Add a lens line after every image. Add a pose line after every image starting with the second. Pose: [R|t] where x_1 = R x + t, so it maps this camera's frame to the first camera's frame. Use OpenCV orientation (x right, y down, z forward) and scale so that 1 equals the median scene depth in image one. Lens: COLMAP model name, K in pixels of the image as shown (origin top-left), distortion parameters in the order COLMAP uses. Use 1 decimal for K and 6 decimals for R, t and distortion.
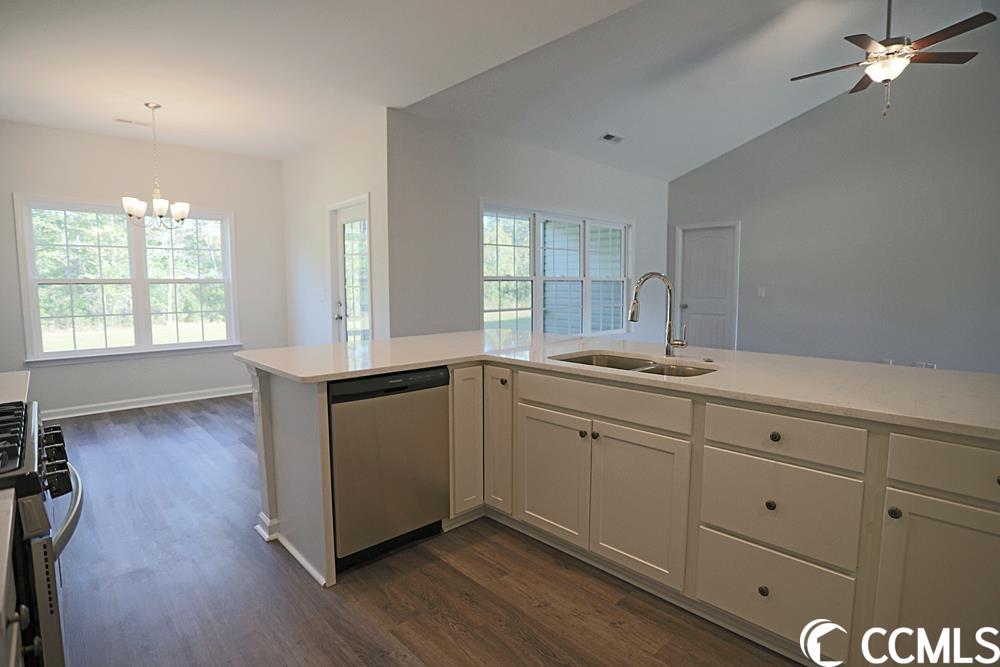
lens RADIAL K [[512.3, 0, 495.1], [0, 512.3, 330.4], [0, 0, 1]] dist [-0.060620, 0.025819]
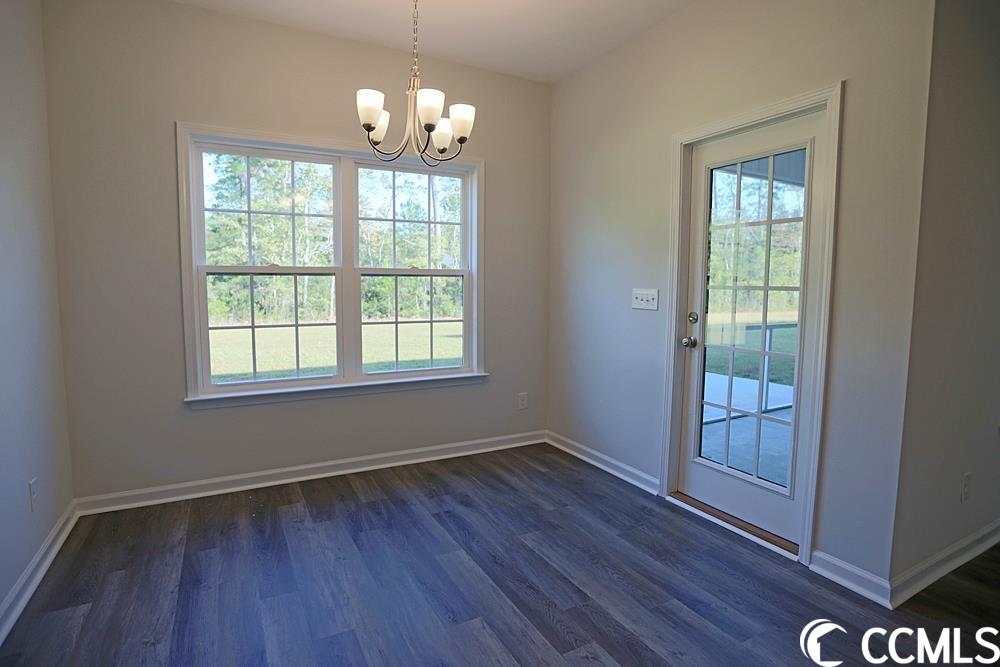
lens RADIAL K [[512.3, 0, 495.1], [0, 512.3, 330.4], [0, 0, 1]] dist [-0.060620, 0.025819]
pose [[0.968788, 0.033726, -0.245585, -0.350924], [-0.033491, 0.999426, 0.005137, -0.032257], [0.245617, 0.003248, 0.969362, 0.402954]]
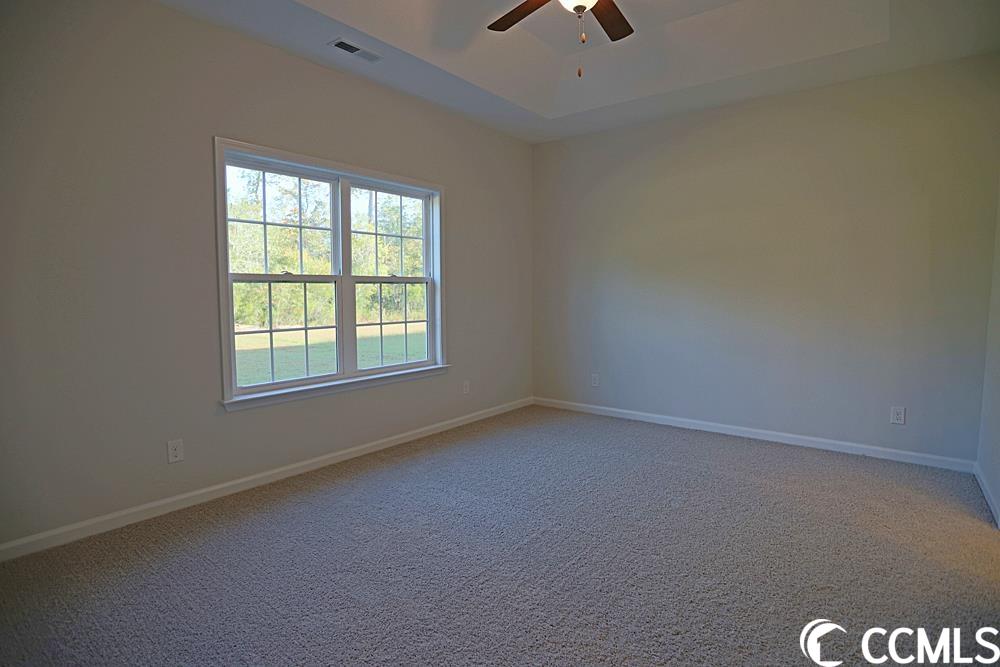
lens RADIAL K [[587.1, 0, 500.0], [0, 587.1, 333.5], [0, 0, 1]] dist [-0.002716, -0.000242]
pose [[0.977216, -0.011865, 0.211916, -0.631539], [0.015086, 0.999794, -0.013590, -0.007782], [-0.211711, 0.016477, 0.977193, 0.144999]]
